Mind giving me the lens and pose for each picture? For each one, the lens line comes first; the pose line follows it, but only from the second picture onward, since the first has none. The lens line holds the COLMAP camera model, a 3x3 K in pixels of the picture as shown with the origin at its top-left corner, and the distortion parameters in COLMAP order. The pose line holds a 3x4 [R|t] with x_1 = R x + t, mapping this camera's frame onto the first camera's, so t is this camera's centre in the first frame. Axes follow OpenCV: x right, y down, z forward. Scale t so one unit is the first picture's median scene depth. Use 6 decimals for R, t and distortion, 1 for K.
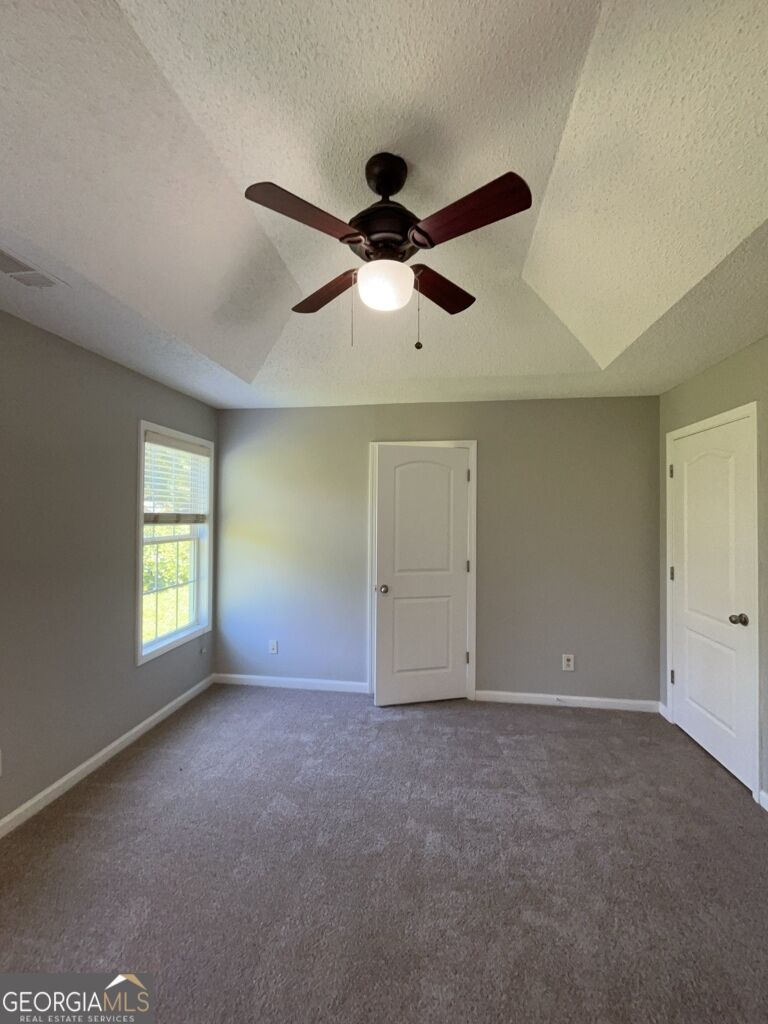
lens RADIAL K [[409.8, 0, 387.0], [0, 409.8, 512.3], [0, 0, 1]] dist [-0.001662, -0.000062]
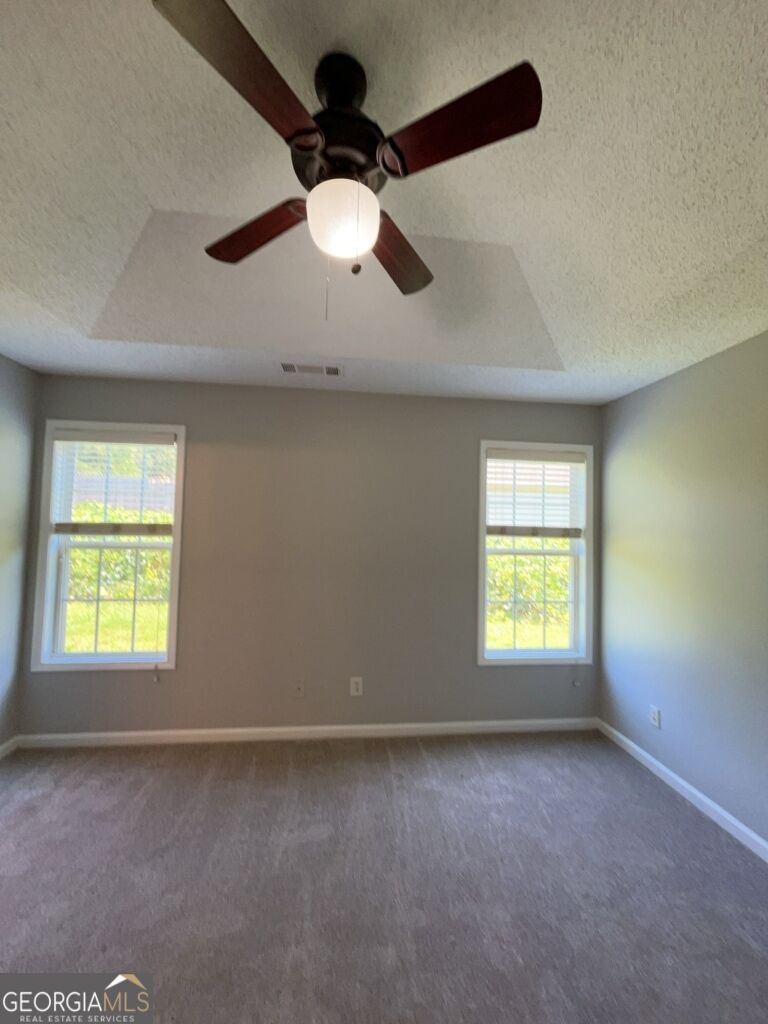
lens RADIAL K [[409.8, 0, 387.0], [0, 409.8, 512.3], [0, 0, 1]] dist [-0.001662, -0.000062]
pose [[0.243927, -0.032911, -0.969235, 0.345133], [-0.014225, 0.999195, -0.037508, 0.010975], [0.969689, 0.022937, 0.243263, 0.419831]]
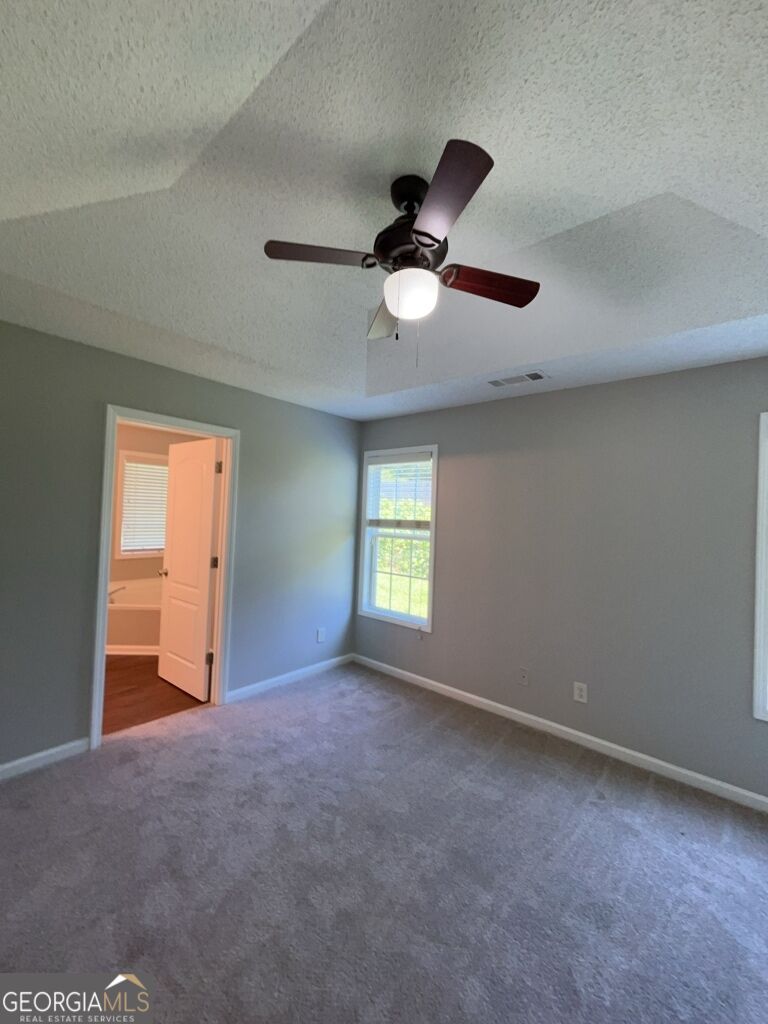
lens RADIAL K [[409.8, 0, 387.0], [0, 409.8, 512.3], [0, 0, 1]] dist [-0.001662, -0.000062]
pose [[-0.541523, -0.036496, -0.839893, 0.407417], [-0.036970, 0.999125, -0.019579, 0.012049], [0.839873, 0.020448, -0.542398, 0.702983]]
